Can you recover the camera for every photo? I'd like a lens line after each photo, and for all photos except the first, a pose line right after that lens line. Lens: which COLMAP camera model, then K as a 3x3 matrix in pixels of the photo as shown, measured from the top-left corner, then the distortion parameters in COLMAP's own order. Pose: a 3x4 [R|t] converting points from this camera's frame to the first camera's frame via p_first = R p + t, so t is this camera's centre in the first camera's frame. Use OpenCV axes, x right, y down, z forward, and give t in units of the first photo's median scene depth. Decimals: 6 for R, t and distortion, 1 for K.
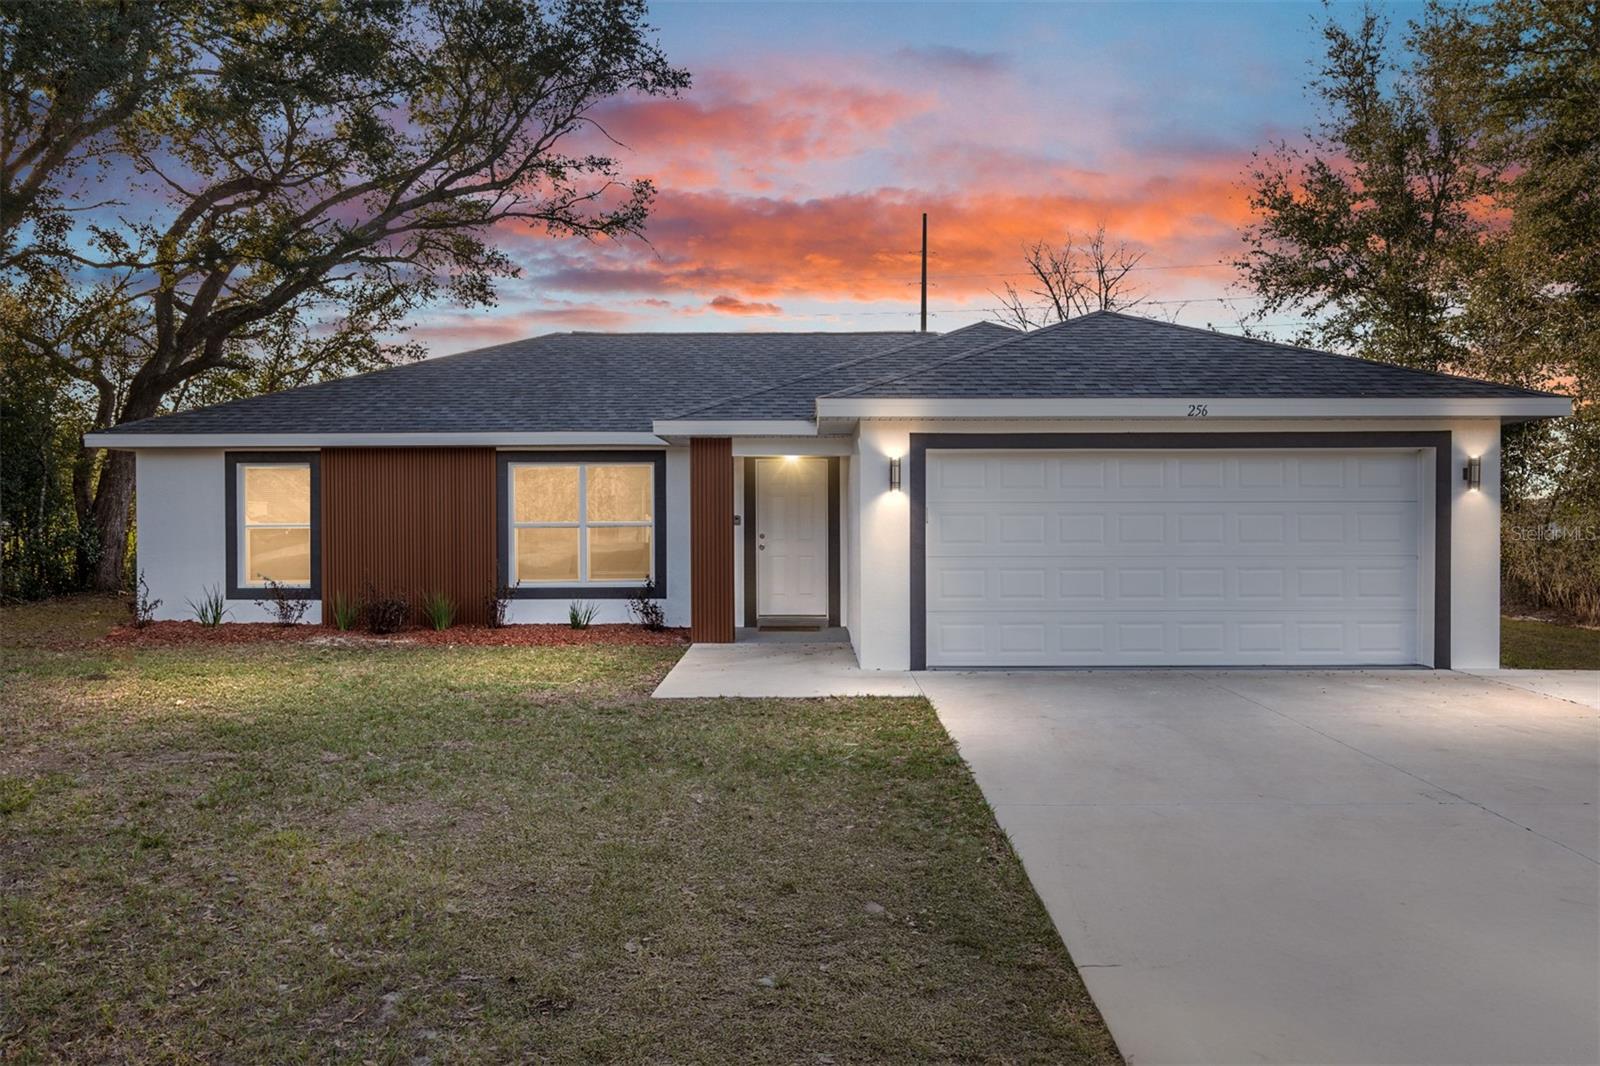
lens RADIAL K [[1122.7, 0, 800.0], [0, 1122.7, 533.0], [0, 0, 1]] dist [0.001556, -0.000894]
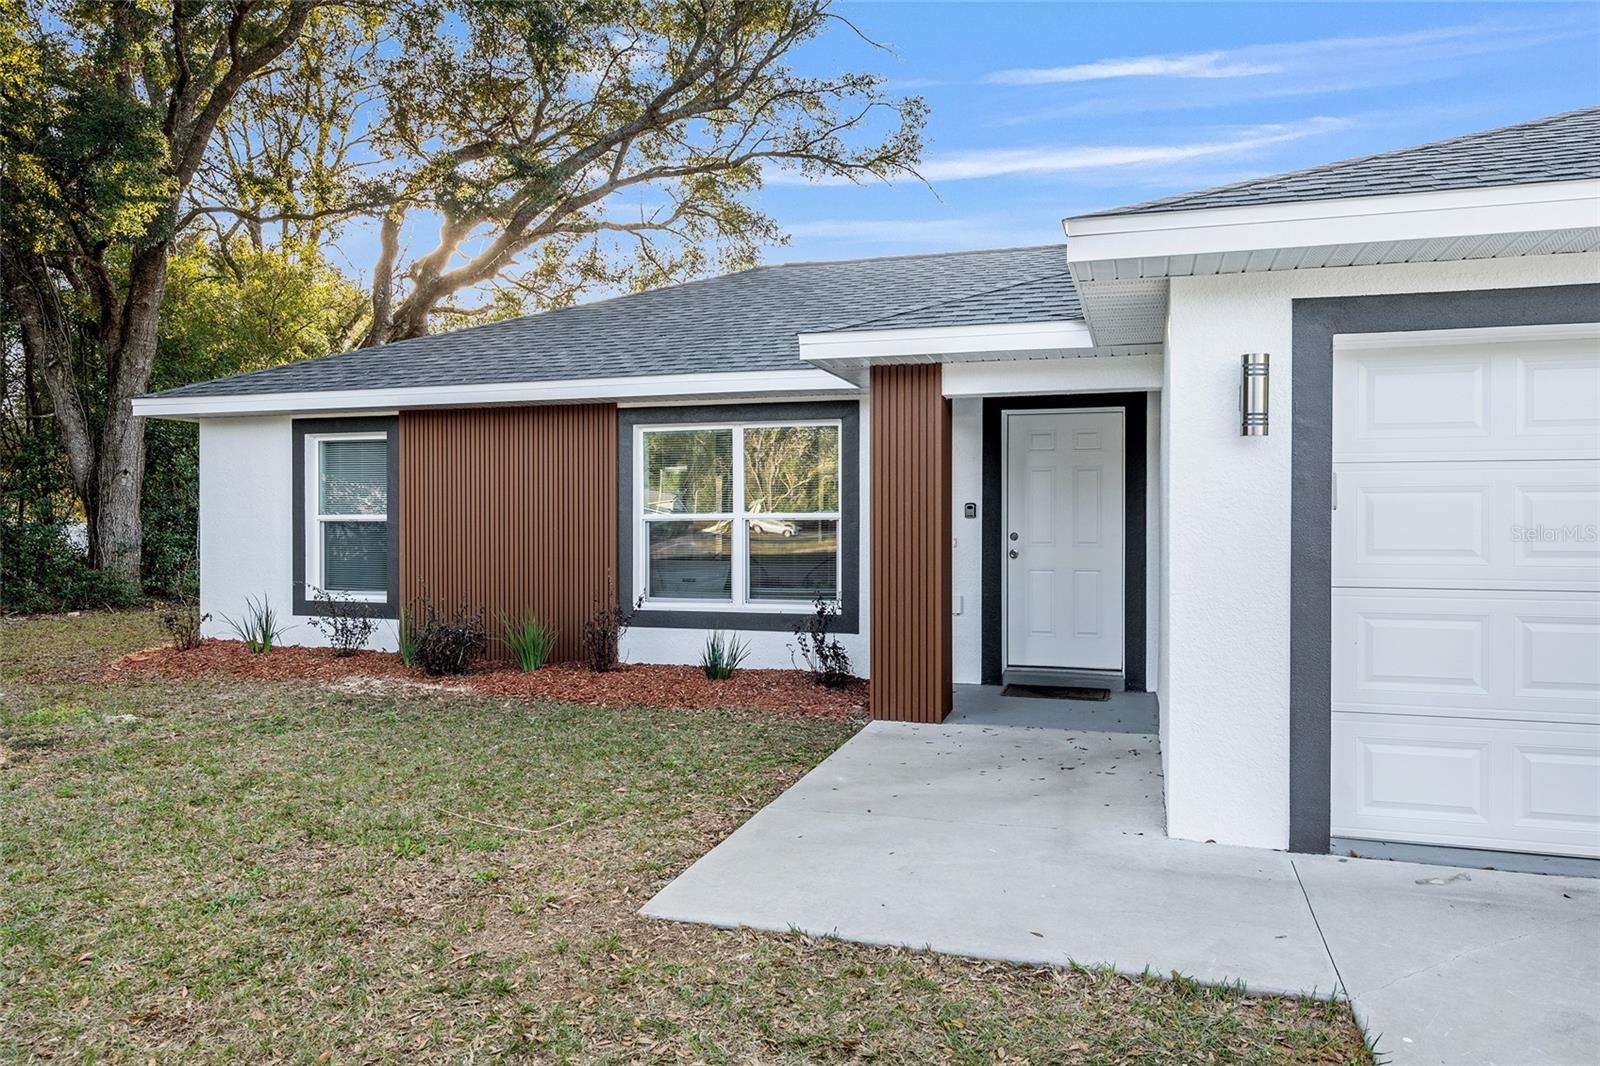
lens RADIAL K [[1086.6, 0, 800.0], [0, 1086.6, 533.0], [0, 0, 1]] dist [0.003640, 0.001509]
pose [[0.955440, 0.006157, -0.295121, 0.030267], [-0.005721, 0.999981, 0.002342, 0.000419], [0.295130, -0.000549, 0.955457, 0.402318]]
